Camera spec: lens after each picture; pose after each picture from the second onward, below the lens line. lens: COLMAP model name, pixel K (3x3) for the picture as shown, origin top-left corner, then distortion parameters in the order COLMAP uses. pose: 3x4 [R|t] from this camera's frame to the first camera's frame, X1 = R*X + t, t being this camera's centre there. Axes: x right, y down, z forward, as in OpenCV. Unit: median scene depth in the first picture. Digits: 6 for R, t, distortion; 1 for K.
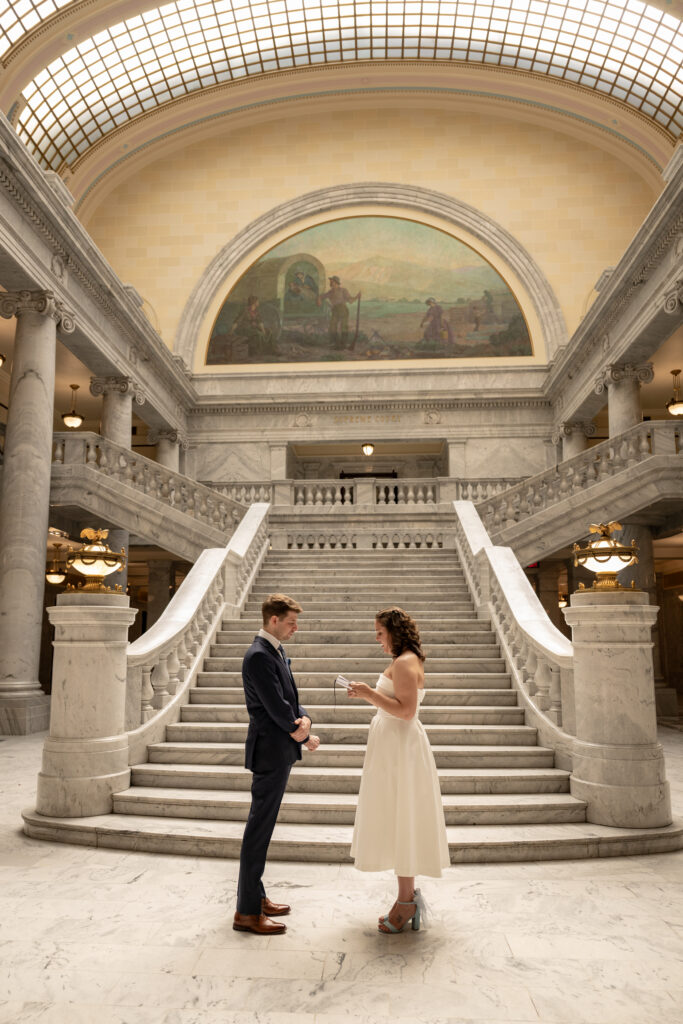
lens RADIAL K [[736.2, 0, 327.0], [0, 736.2, 545.4], [0, 0, 1]] dist [-0.004097, 0.003430]
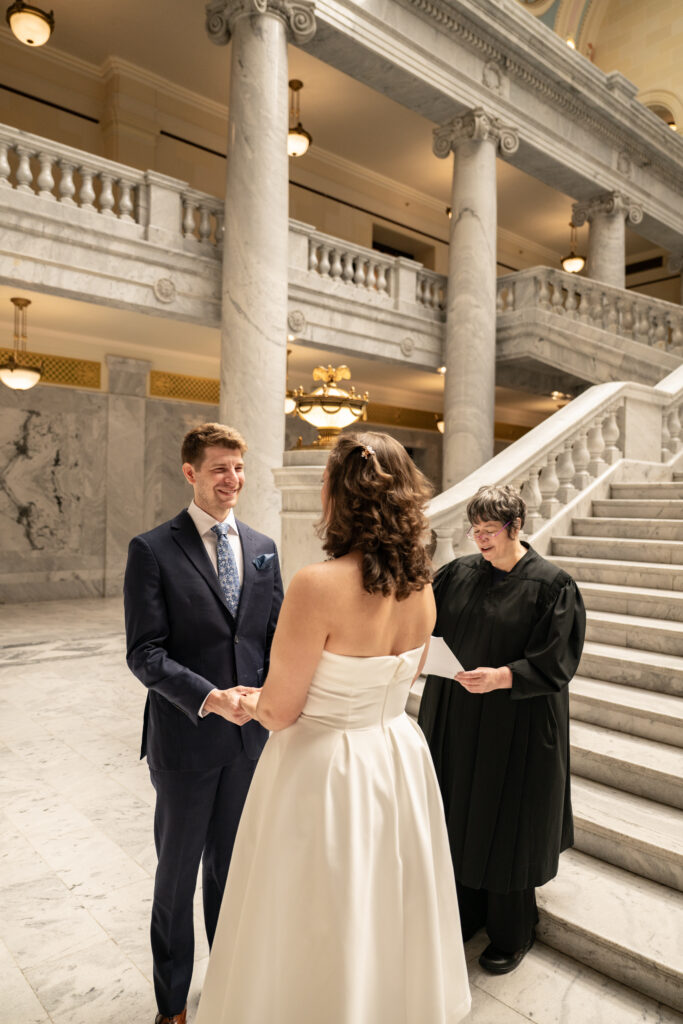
lens RADIAL K [[723.8, 0, 341.5], [0, 723.8, 512.0], [0, 0, 1]] dist [0.004291, 0.000860]
pose [[0.708261, 0.016268, -0.705763, 0.112839], [0.077990, 0.991812, 0.101128, 0.025210], [0.701629, -0.126668, 0.701193, 0.220328]]
